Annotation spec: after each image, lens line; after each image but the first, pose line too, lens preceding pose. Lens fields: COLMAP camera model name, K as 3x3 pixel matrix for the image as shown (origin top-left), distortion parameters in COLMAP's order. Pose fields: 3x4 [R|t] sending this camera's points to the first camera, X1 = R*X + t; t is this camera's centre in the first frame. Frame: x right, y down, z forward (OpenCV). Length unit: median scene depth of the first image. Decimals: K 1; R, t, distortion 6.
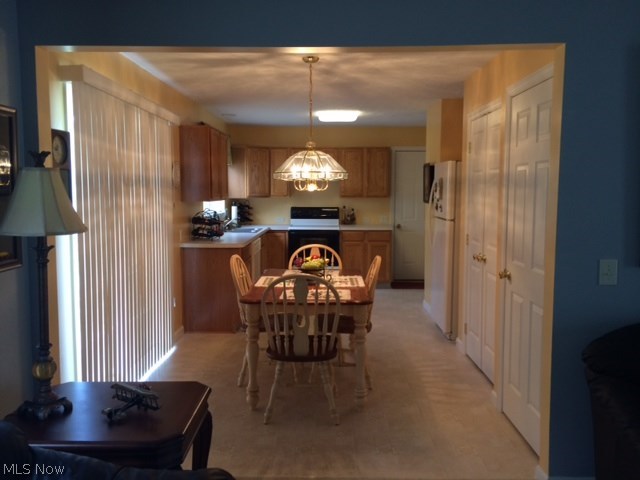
lens RADIAL K [[550.6, 0, 321.6], [0, 550.6, 236.6], [0, 0, 1]] dist [0.030476, -0.028550]
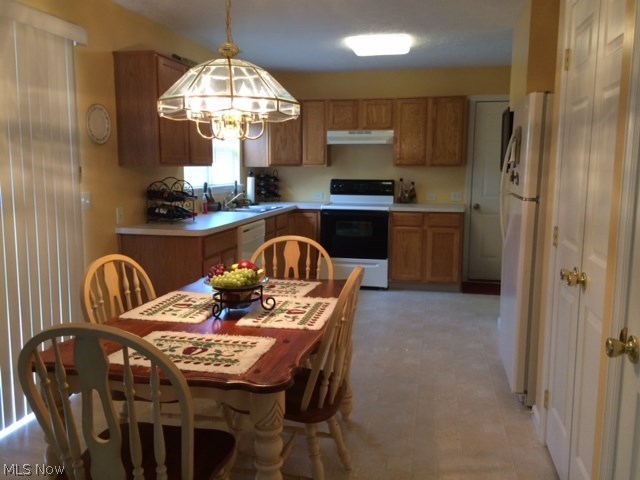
lens RADIAL K [[550.6, 0, 316.7], [0, 550.6, 240.1], [0, 0, 1]] dist [0.030476, -0.028550]
pose [[0.978518, 0.029758, -0.204004, 0.104684], [-0.019734, 0.998504, 0.050992, -0.009610], [0.205216, -0.045871, 0.977641, 0.305039]]
